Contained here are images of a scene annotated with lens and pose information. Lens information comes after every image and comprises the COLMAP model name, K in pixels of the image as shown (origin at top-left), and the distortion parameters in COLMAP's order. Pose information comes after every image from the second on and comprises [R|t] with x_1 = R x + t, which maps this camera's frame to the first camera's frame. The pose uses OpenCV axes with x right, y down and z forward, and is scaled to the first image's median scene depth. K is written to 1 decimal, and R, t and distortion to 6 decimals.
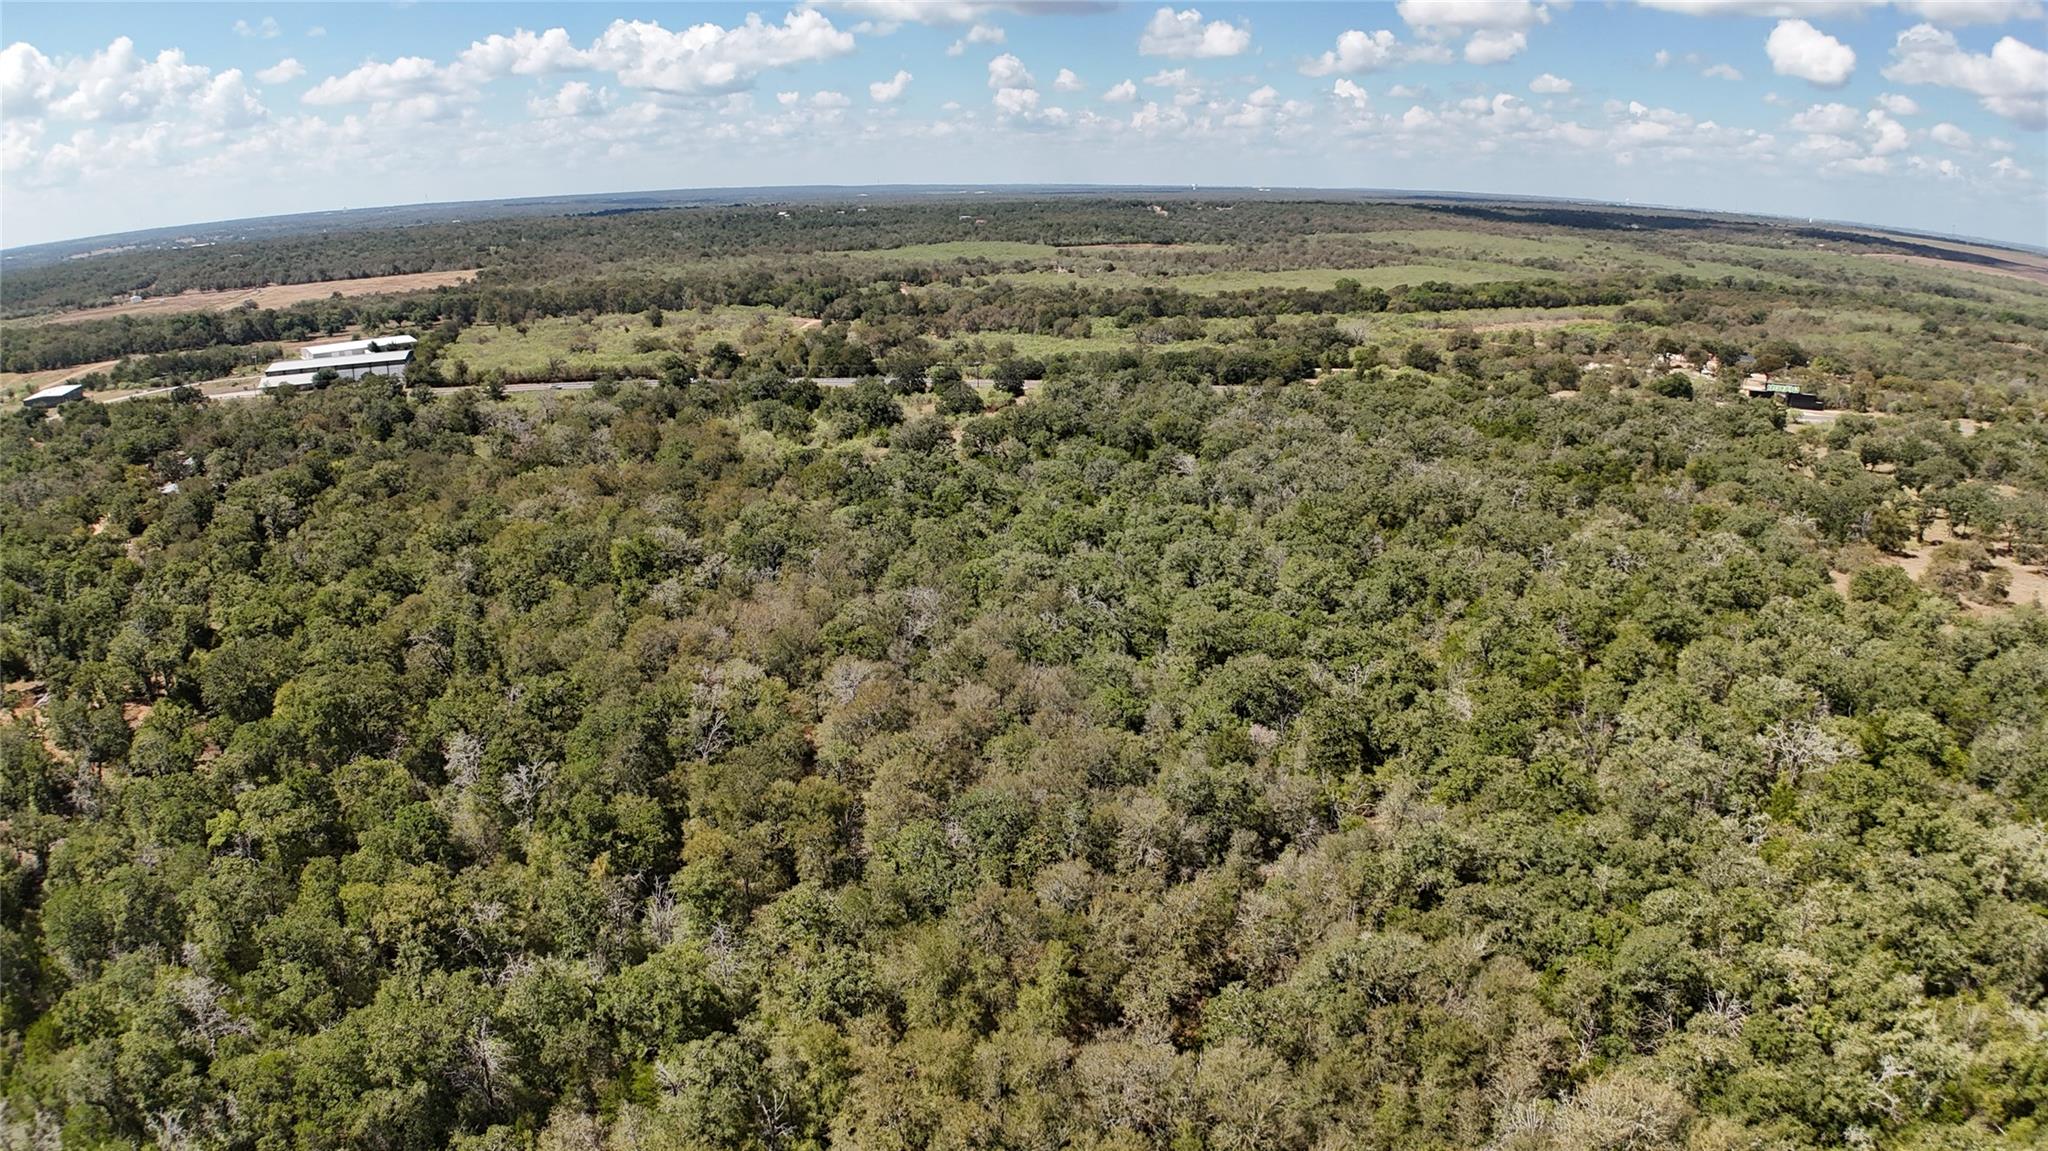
lens RADIAL K [[1251.4, 0, 1024.0], [0, 1251.4, 575.5], [0, 0, 1]] dist [-0.193409, 0.025062]
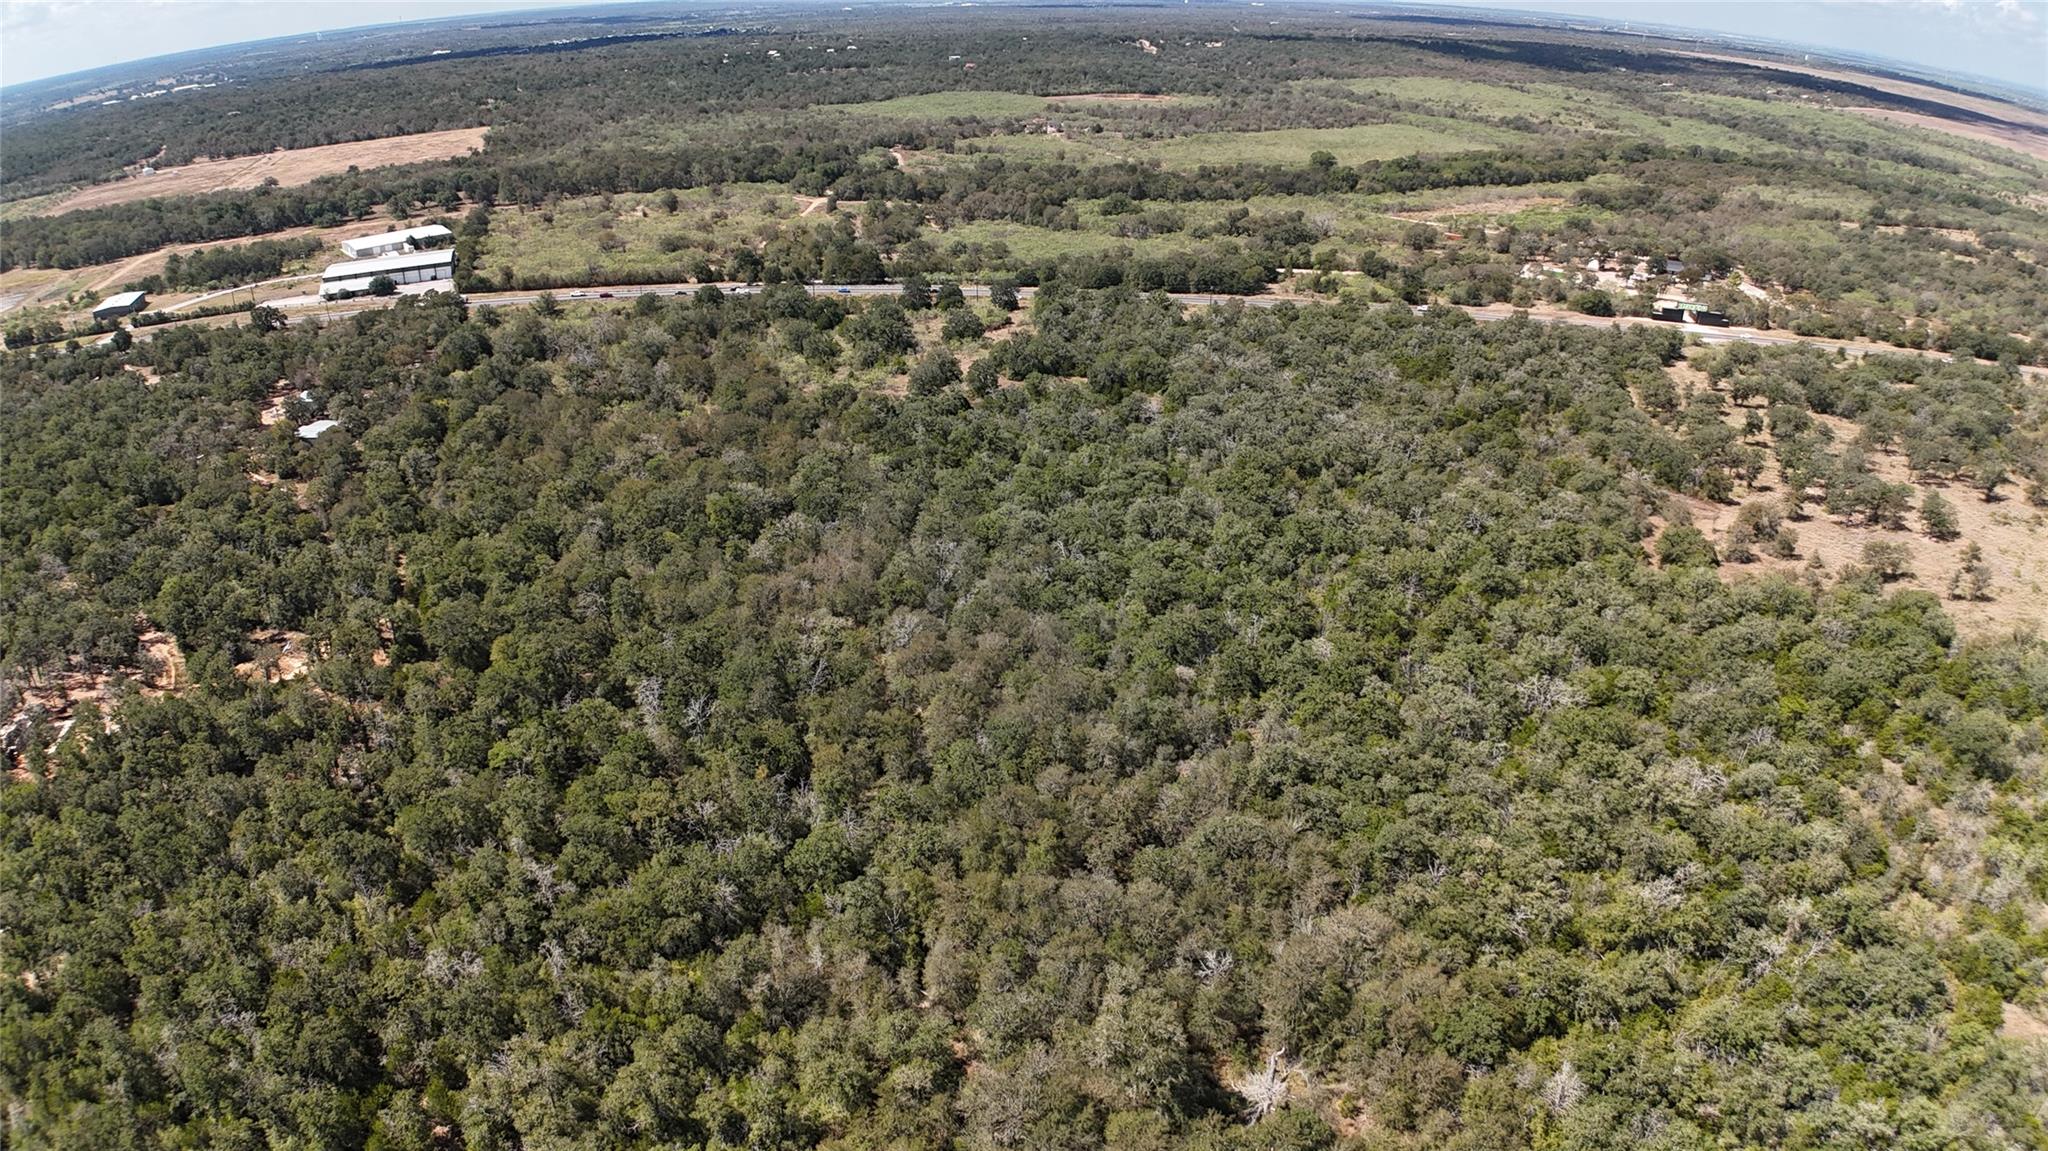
lens RADIAL K [[1251.4, 0, 1024.0], [0, 1251.4, 575.5], [0, 0, 1]] dist [-0.193409, 0.025062]
pose [[0.999952, -0.002003, 0.009567, -0.012129], [0.000560, 0.988909, 0.148520, -0.149509], [-0.009759, -0.148508, 0.988863, -0.334809]]
